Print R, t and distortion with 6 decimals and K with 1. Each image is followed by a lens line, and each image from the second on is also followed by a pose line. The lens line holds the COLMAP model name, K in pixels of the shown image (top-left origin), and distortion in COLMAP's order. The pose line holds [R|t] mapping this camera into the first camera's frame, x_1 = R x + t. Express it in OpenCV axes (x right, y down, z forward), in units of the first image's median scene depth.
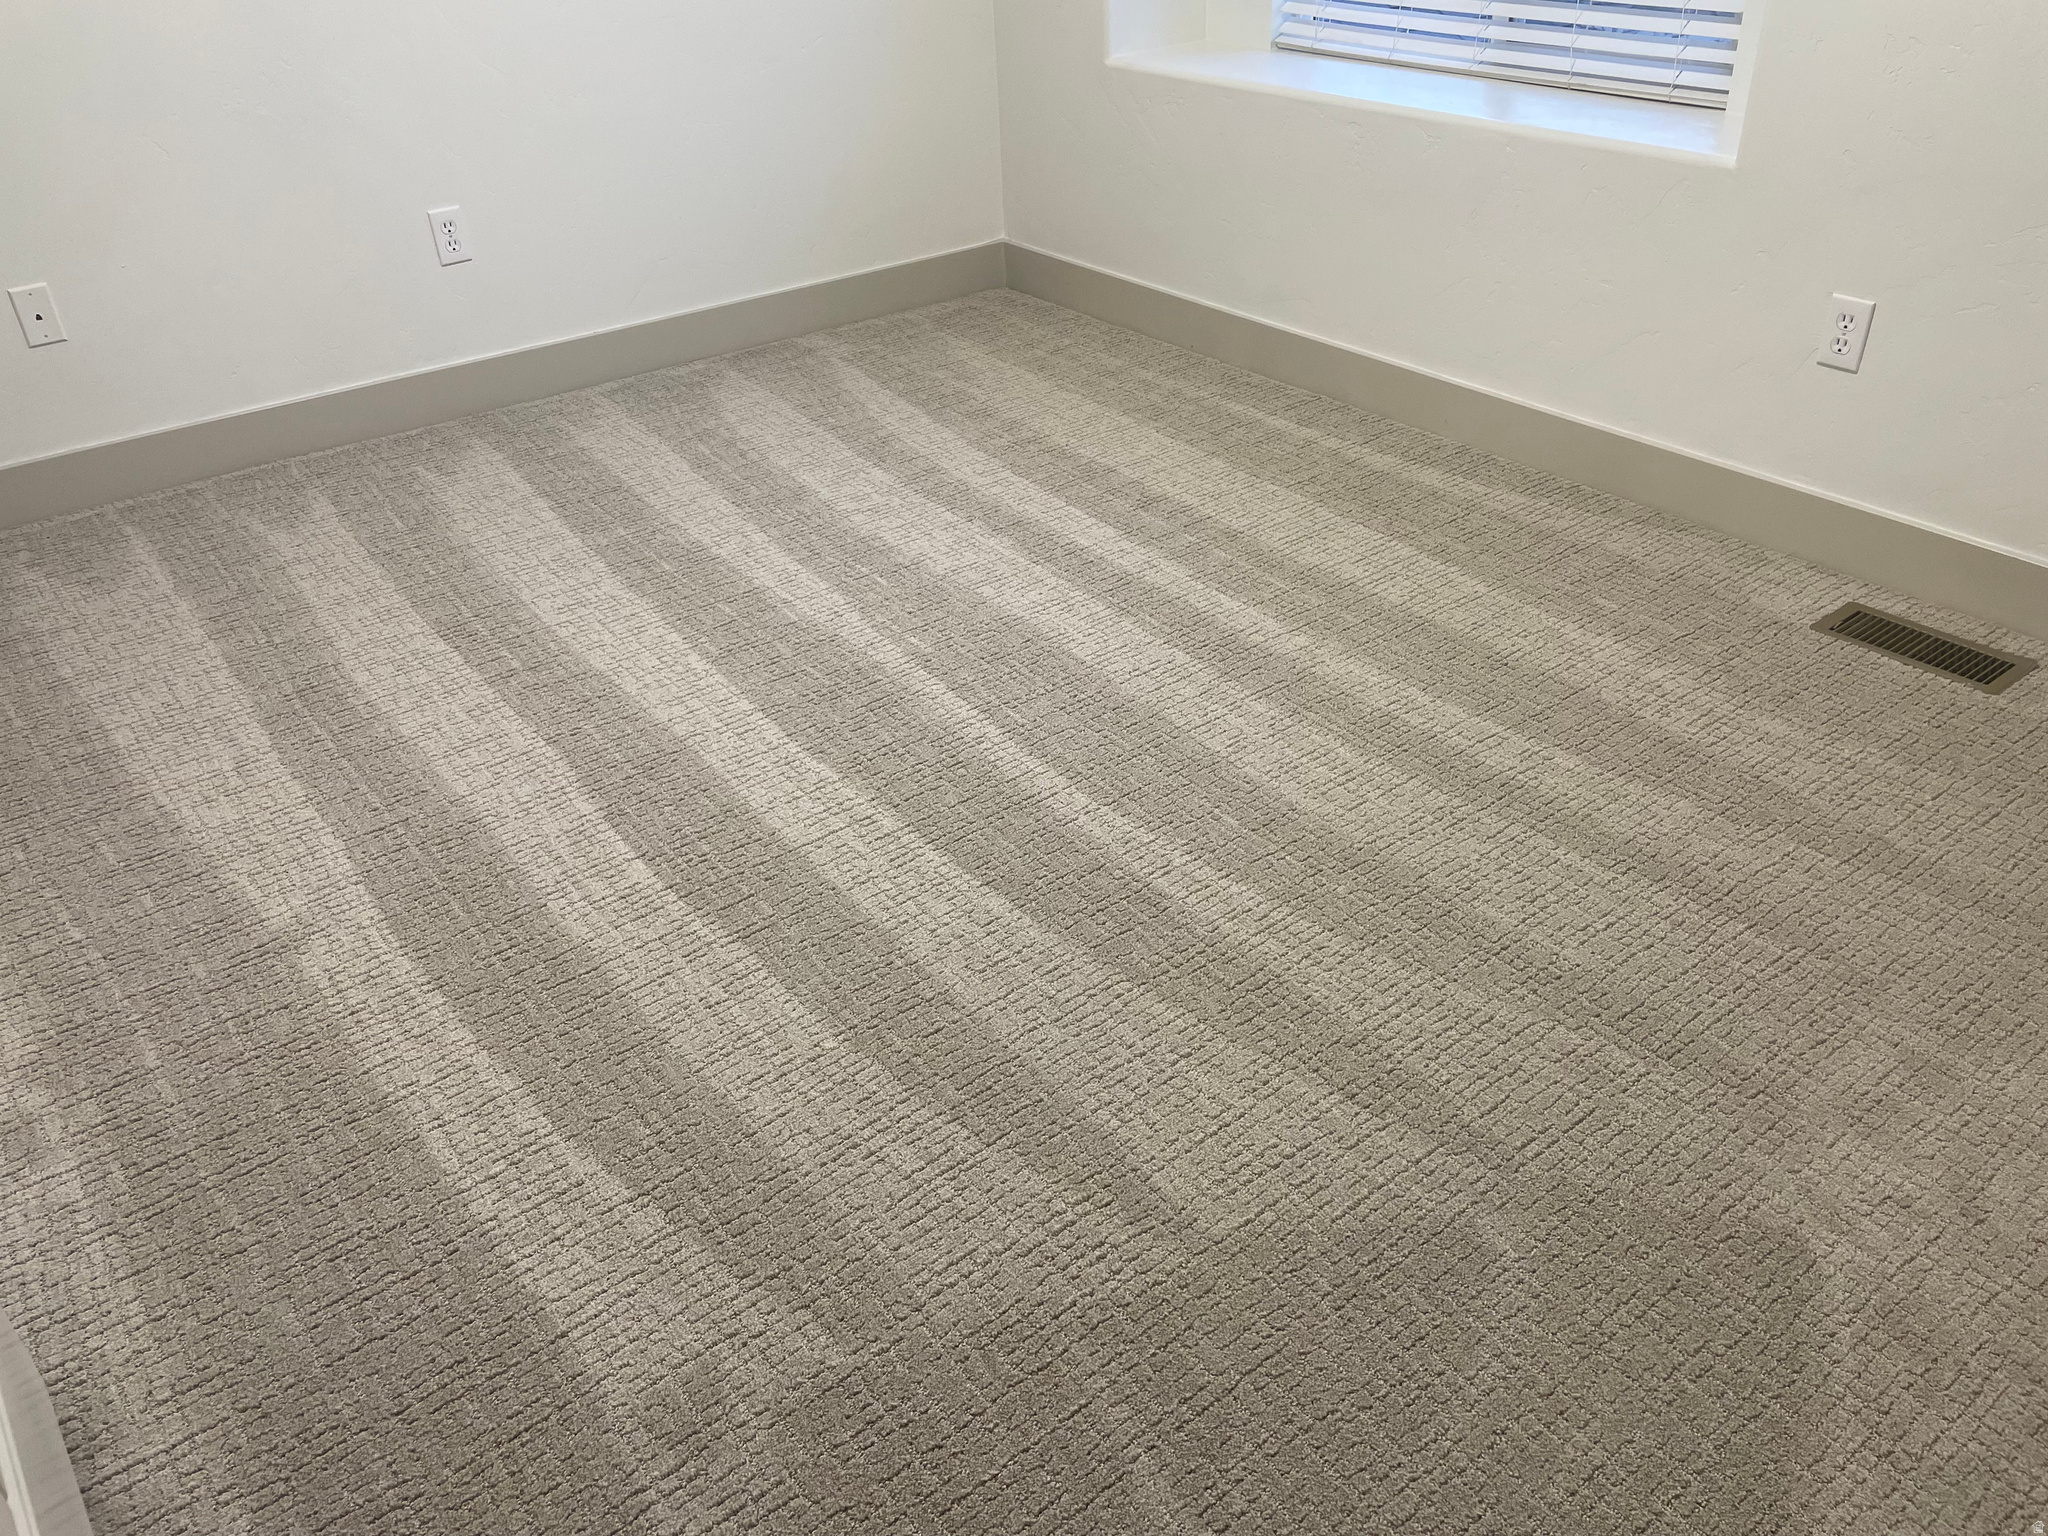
lens RADIAL K [[1565.3, 0, 1029.0], [0, 1565.3, 774.0], [0, 0, 1]] dist [0.079652, -0.101803]
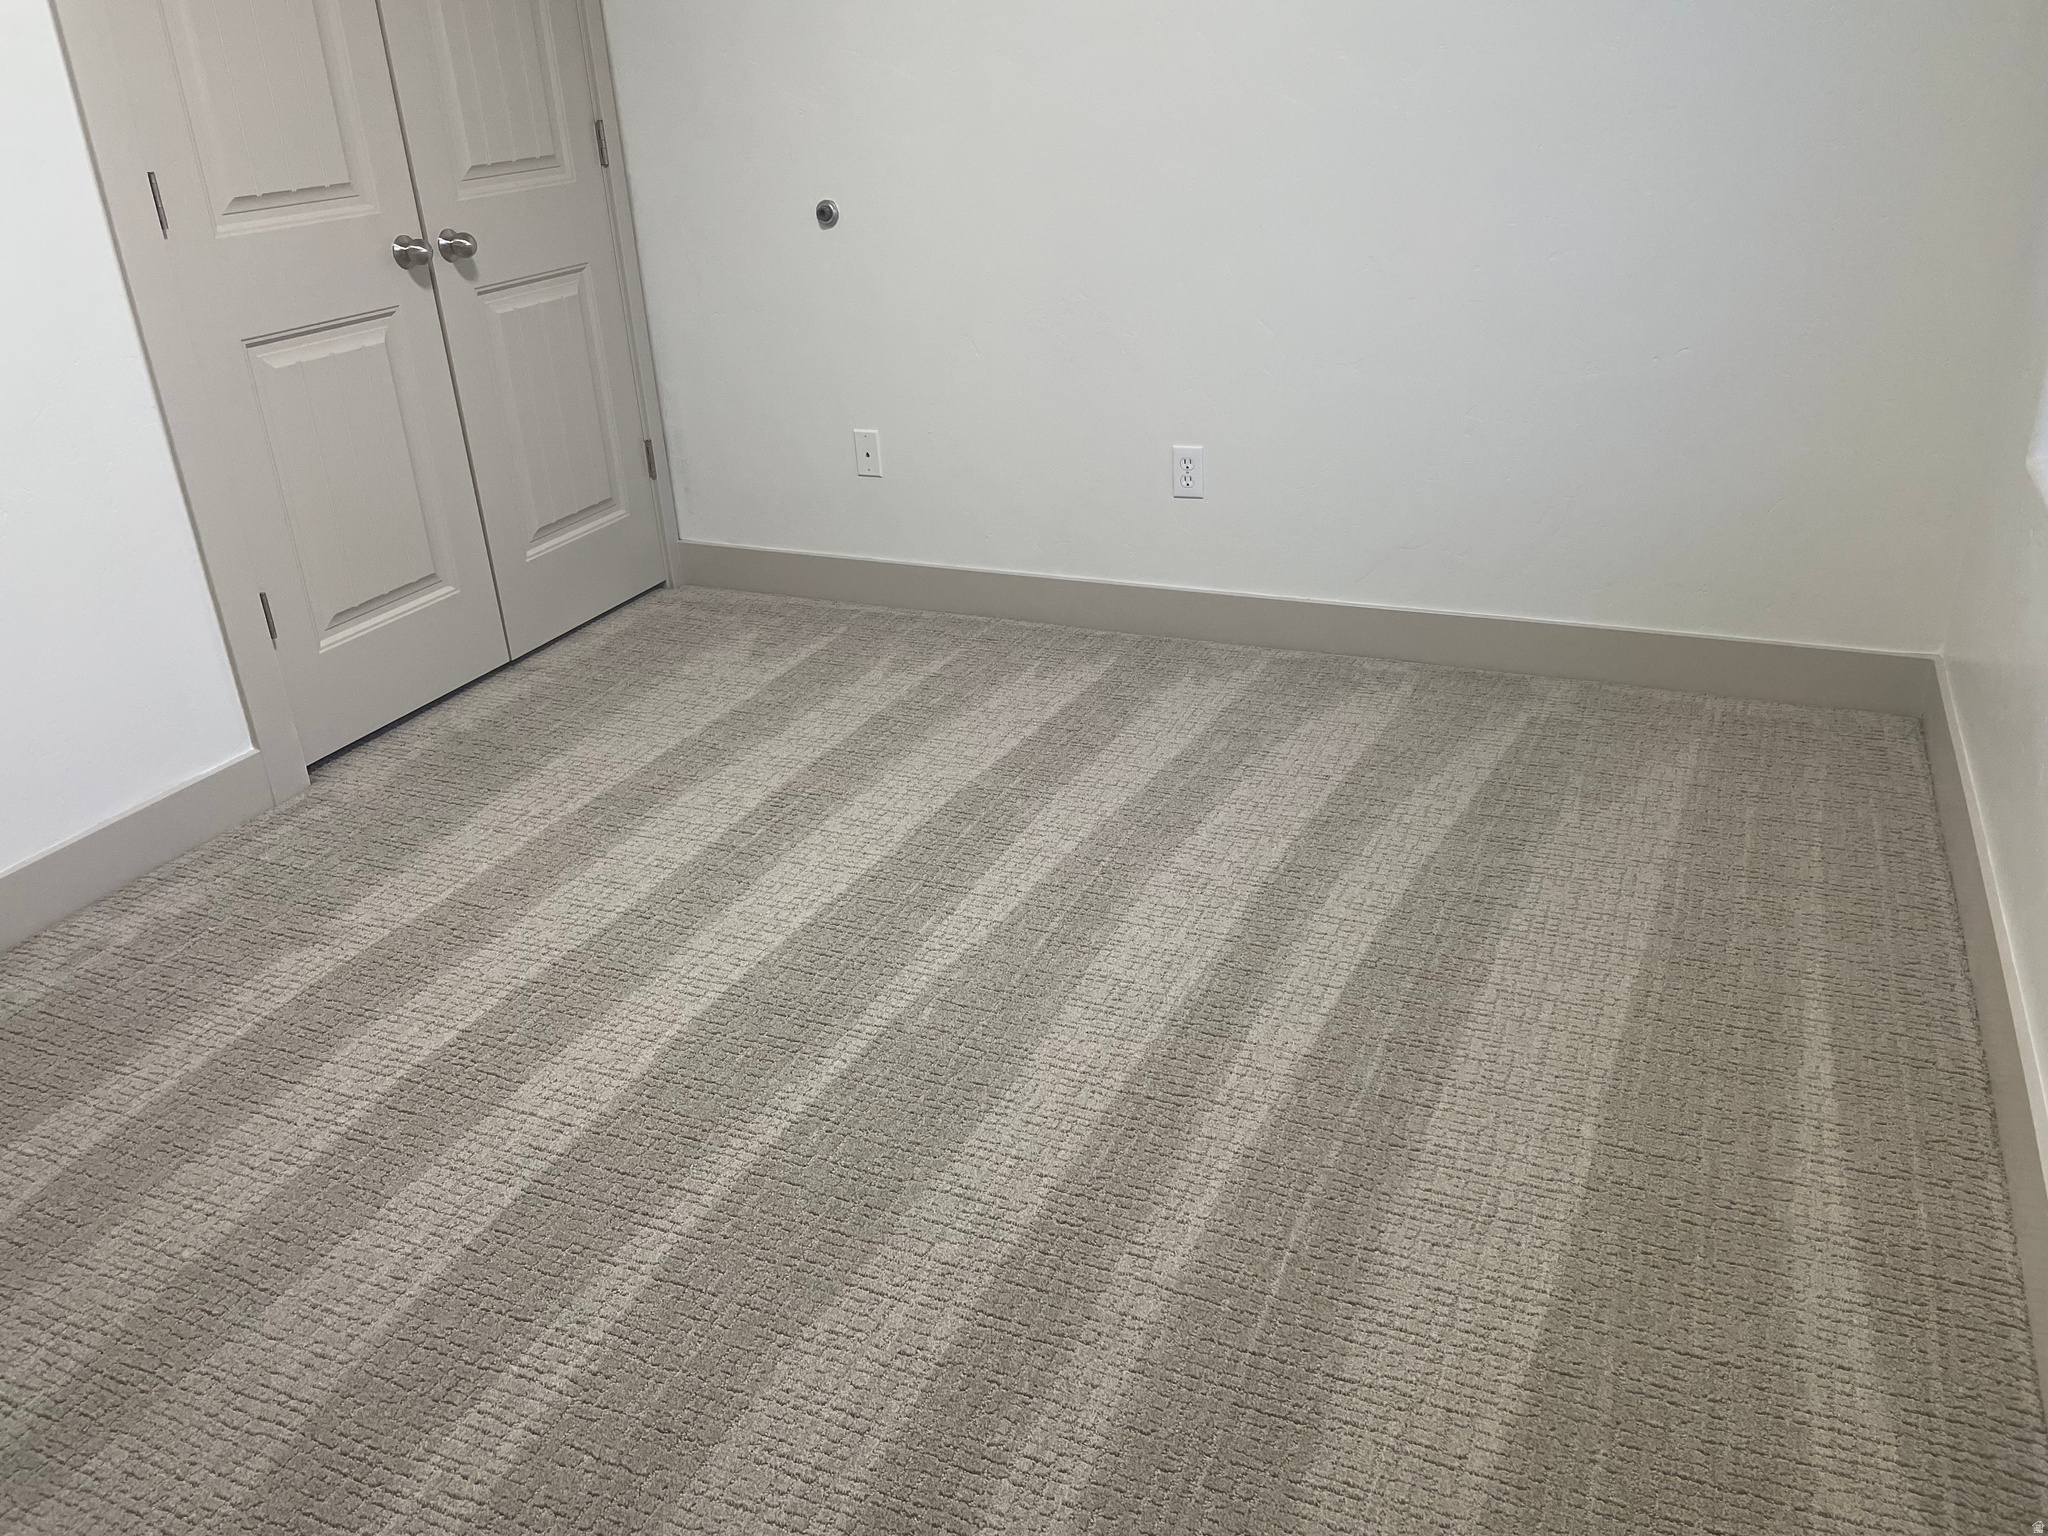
lens RADIAL K [[1565.3, 0, 1021.9], [0, 1565.3, 759.3], [0, 0, 1]] dist [0.079652, -0.101803]
pose [[0.470501, 0.379383, -0.796679, 0.539552], [-0.449548, 0.879960, 0.153549, -0.334875], [0.759299, 0.285901, 0.584573, 0.451799]]
